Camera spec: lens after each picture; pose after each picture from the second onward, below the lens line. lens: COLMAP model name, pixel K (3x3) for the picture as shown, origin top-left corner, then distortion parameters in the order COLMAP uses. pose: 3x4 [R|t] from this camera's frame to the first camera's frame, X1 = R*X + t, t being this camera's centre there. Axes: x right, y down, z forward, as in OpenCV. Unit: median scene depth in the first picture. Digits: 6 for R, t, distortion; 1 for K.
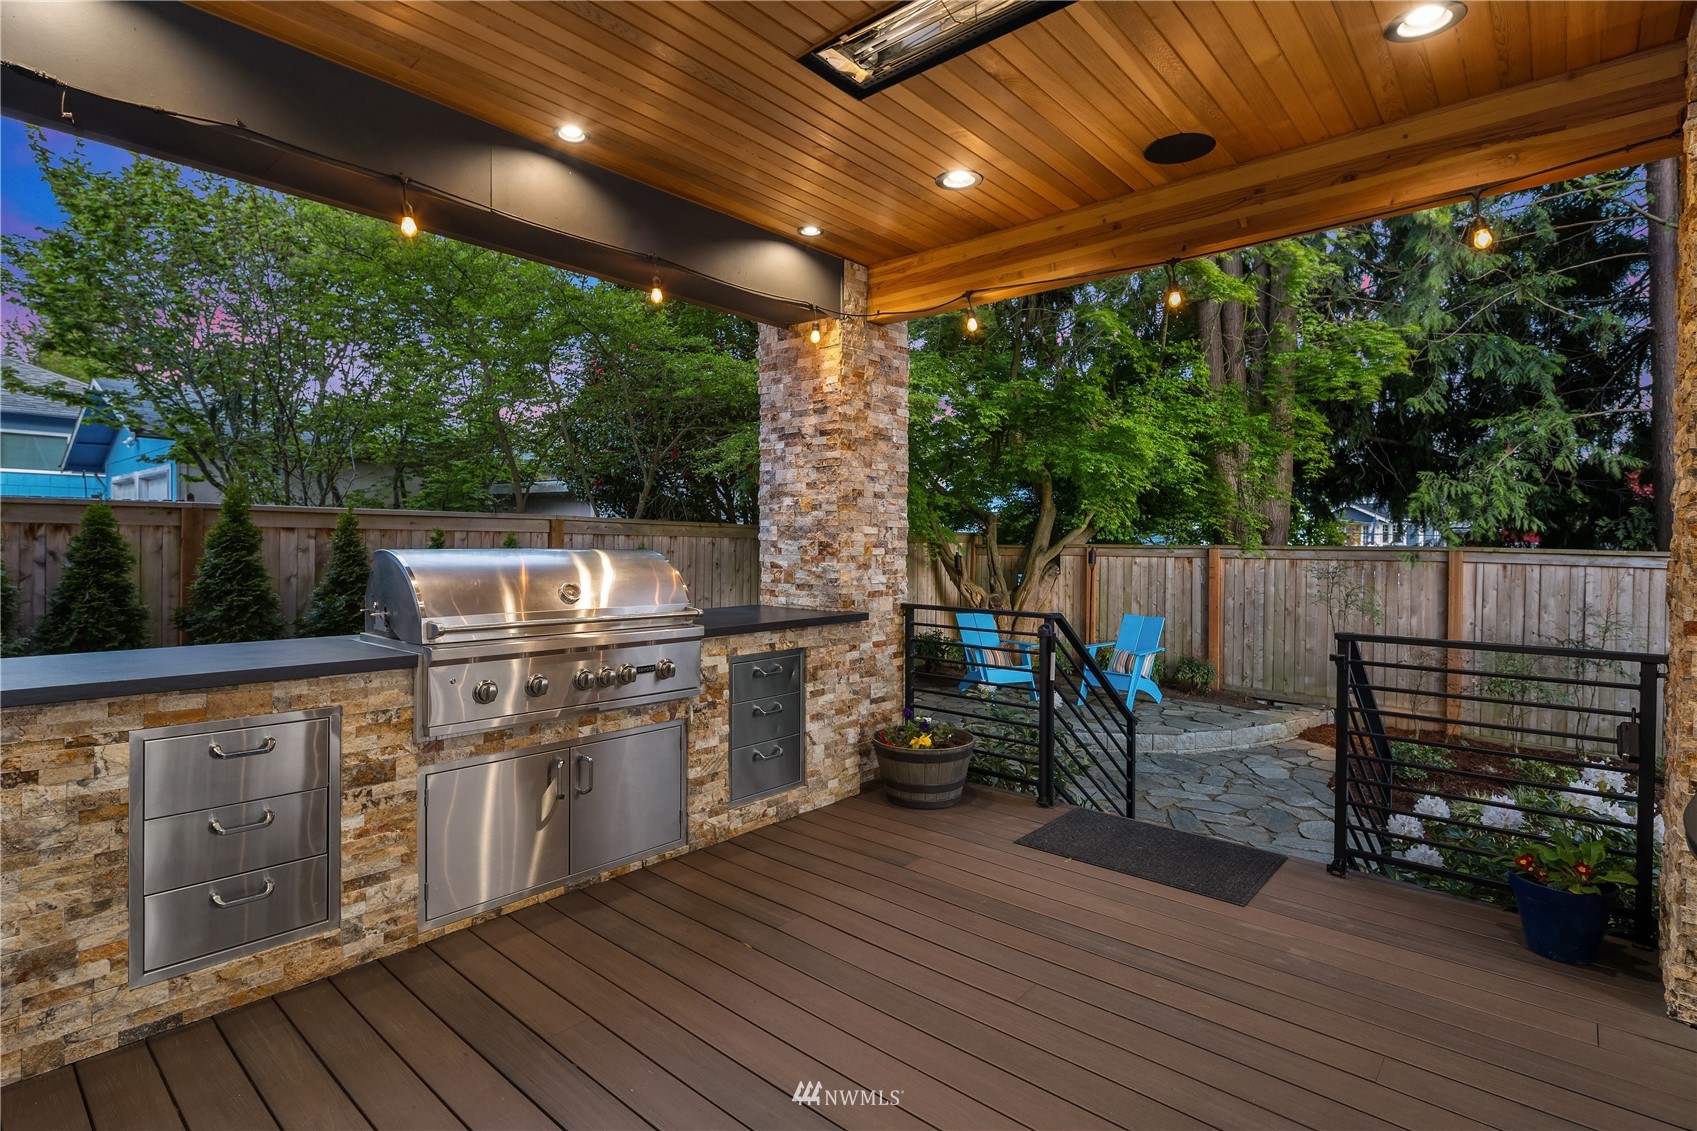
lens RADIAL K [[839.8, 0, 848.5], [0, 839.8, 565.5], [0, 0, 1]] dist [-0.003043, -0.000467]
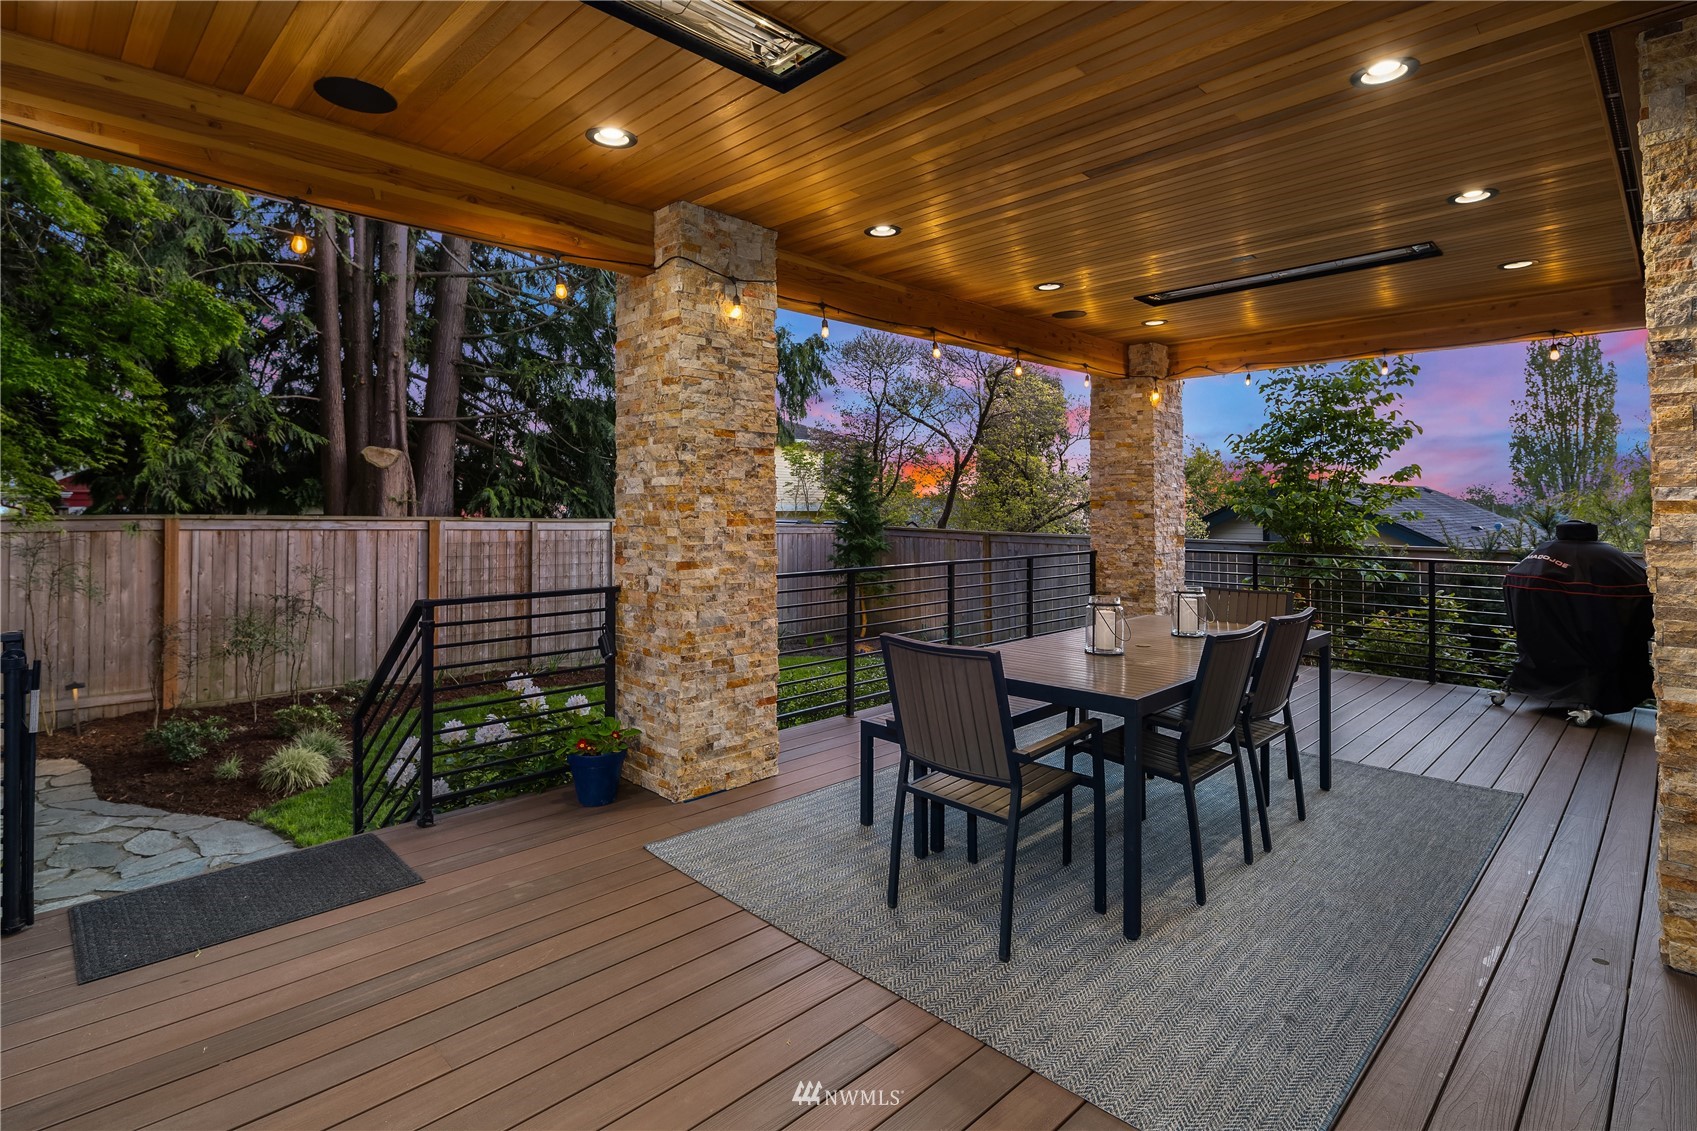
lens RADIAL K [[830.4, 0, 845.0], [0, 830.4, 499.6], [0, 0, 1]] dist [-0.003839, -0.000931]
pose [[0.062496, 0.001831, 0.998044, -0.316034], [0.030525, 0.999527, -0.003745, -0.020643], [-0.997578, 0.030699, 0.062410, 0.273687]]
